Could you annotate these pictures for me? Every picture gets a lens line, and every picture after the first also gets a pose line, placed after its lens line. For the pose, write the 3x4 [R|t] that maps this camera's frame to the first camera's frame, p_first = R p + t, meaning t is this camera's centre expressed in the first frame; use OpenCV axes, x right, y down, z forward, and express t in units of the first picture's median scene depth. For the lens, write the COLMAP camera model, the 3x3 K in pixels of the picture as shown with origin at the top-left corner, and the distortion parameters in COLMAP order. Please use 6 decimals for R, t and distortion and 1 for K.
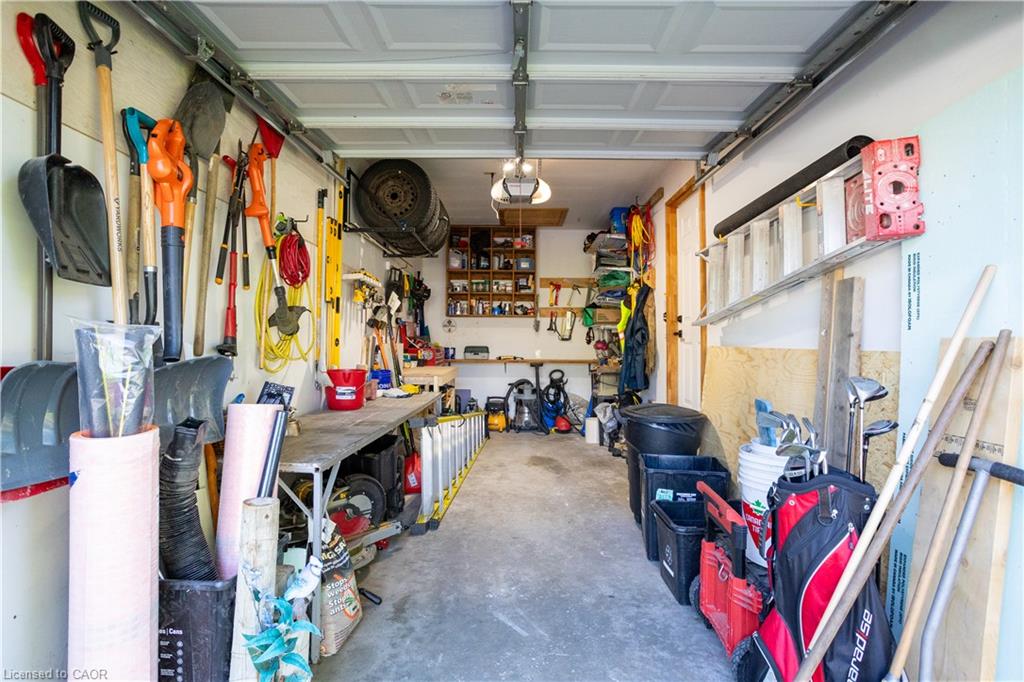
lens RADIAL K [[492.2, 0, 514.7], [0, 492.2, 335.6], [0, 0, 1]] dist [-0.062840, 0.035325]
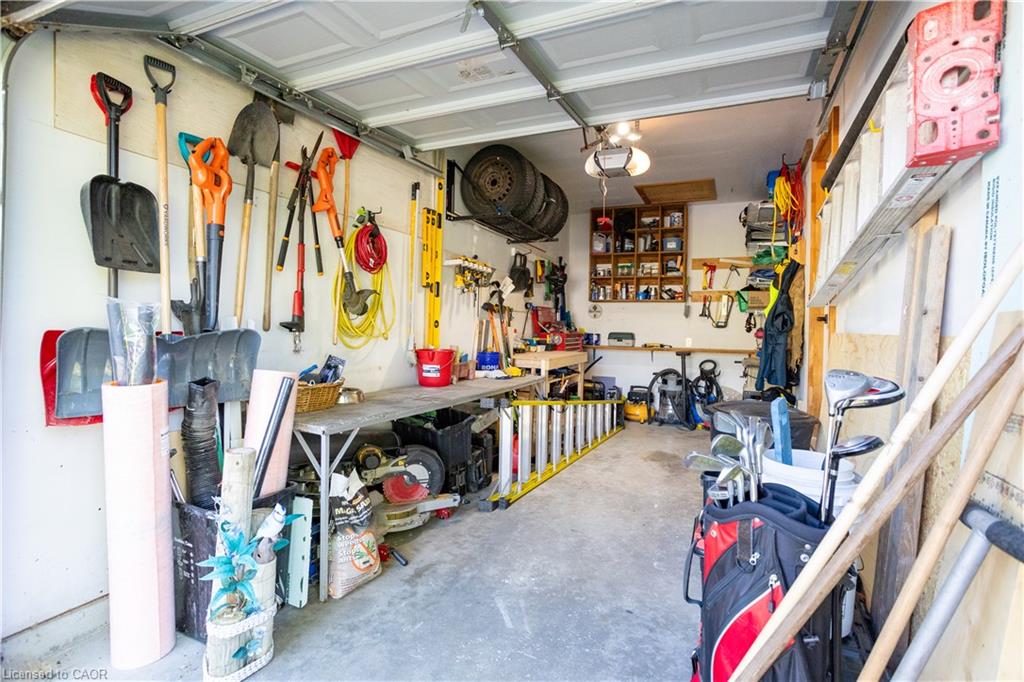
lens RADIAL K [[492.2, 0, 514.7], [0, 492.2, 335.6], [0, 0, 1]] dist [-0.062840, 0.035325]
pose [[0.914899, 0.018853, -0.403242, 0.214355], [-0.009421, 0.999634, 0.025361, 0.009267], [0.403573, -0.019403, 0.914742, 0.072177]]
